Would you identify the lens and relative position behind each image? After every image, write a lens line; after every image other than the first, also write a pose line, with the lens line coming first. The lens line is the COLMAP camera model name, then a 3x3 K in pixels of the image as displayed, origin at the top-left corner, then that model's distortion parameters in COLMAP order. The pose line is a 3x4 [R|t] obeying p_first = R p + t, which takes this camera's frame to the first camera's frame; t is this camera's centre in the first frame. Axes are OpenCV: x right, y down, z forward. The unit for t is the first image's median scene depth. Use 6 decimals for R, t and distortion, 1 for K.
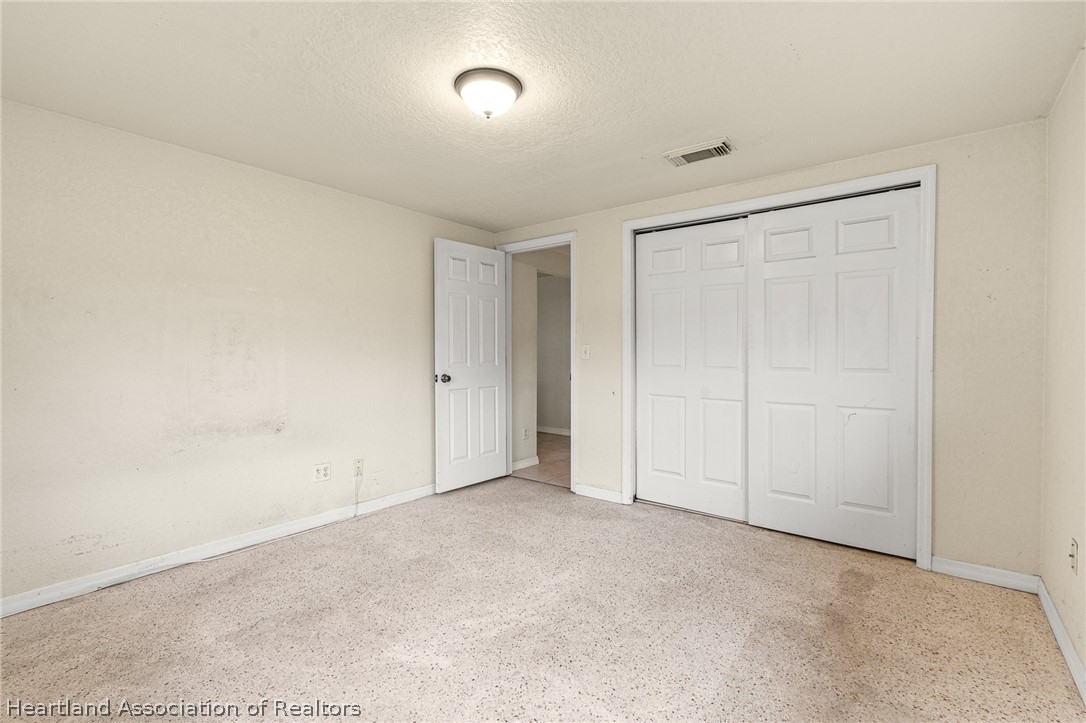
lens RADIAL K [[495.6, 0, 537.3], [0, 495.6, 355.8], [0, 0, 1]] dist [-0.002778, 0.002112]
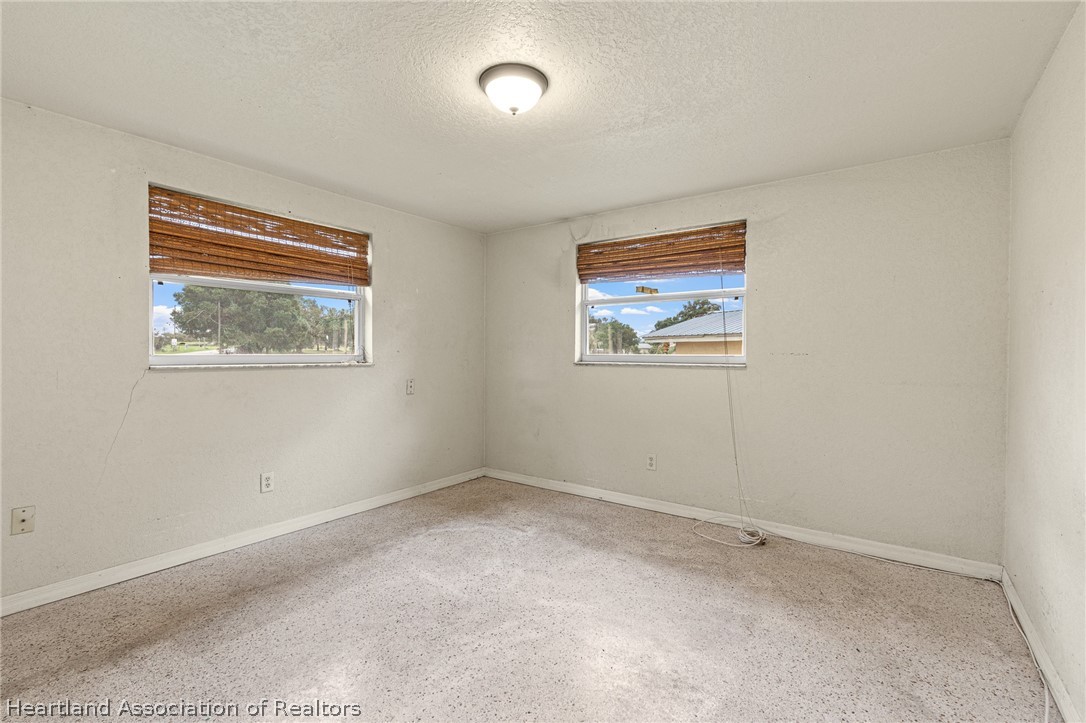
lens RADIAL K [[495.6, 0, 542.0], [0, 495.6, 359.4], [0, 0, 1]] dist [-0.002778, 0.002112]
pose [[-0.998543, -0.001764, -0.053924, -0.096076], [-0.002987, 0.999740, 0.022619, -0.017823], [0.053870, 0.022747, -0.998289, 1.839310]]
